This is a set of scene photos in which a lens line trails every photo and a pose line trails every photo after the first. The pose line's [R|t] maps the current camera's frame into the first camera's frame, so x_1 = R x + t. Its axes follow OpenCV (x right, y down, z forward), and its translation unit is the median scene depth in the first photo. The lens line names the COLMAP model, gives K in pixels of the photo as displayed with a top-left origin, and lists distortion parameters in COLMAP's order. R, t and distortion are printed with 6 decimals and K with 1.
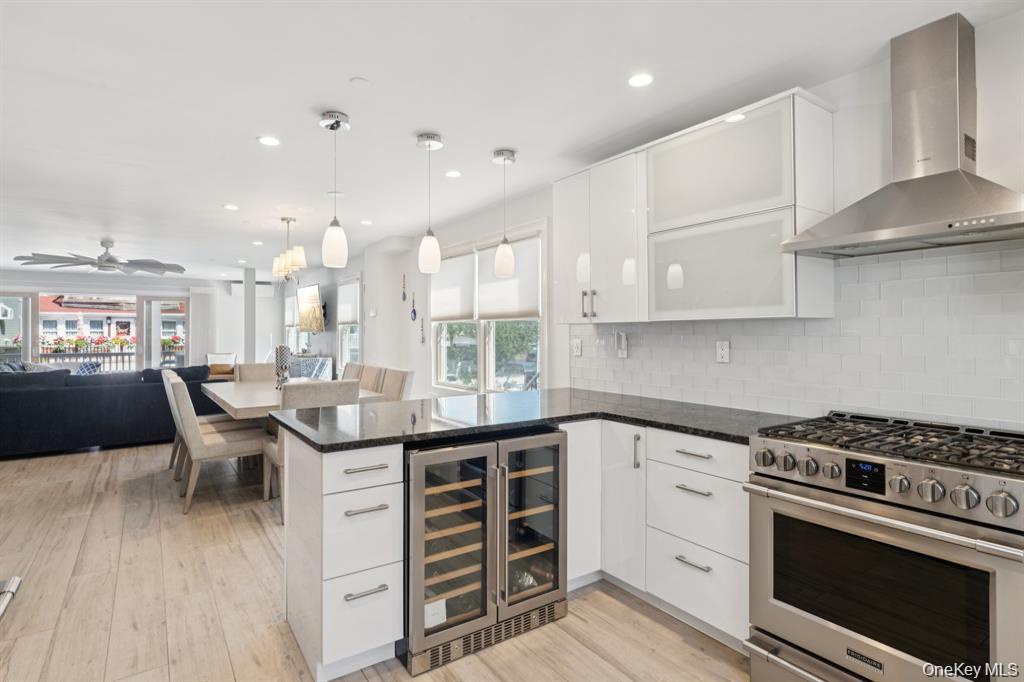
lens RADIAL K [[521.1, 0, 519.9], [0, 521.1, 331.8], [0, 0, 1]] dist [0.005480, -0.000337]
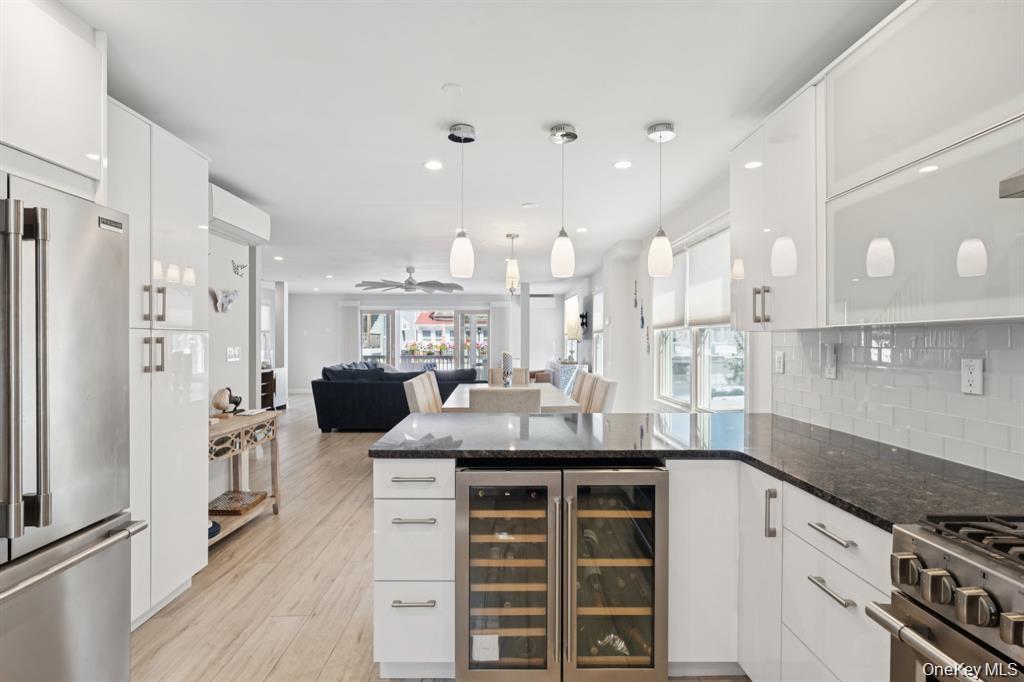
lens RADIAL K [[521.1, 0, 514.3], [0, 521.1, 345.4], [0, 0, 1]] dist [0.005480, -0.000337]
pose [[0.829689, 0.008932, -0.558154, 0.166834], [-0.002863, 0.999927, 0.011744, -0.001906], [0.558219, -0.008146, 0.829654, 0.115053]]
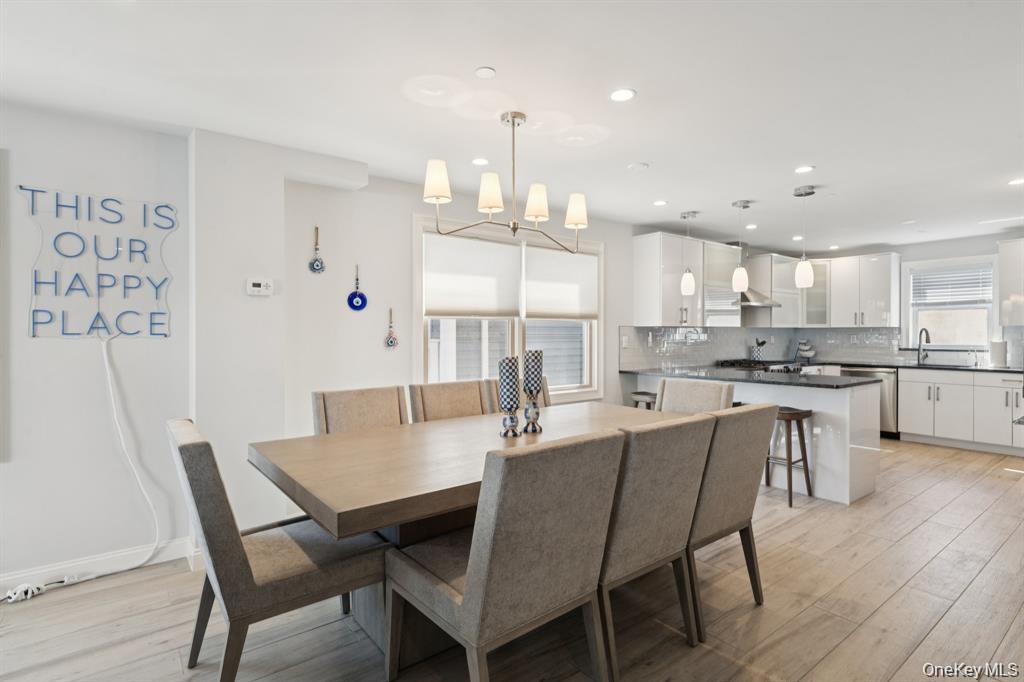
lens RADIAL K [[521.1, 0, 505.8], [0, 521.1, 337.1], [0, 0, 1]] dist [0.005480, -0.000337]
pose [[-0.044035, -0.000430, 0.999030, -1.038168], [0.003209, 0.999995, 0.000572, 0.010998], [-0.999025, 0.003231, -0.044034, 1.092481]]
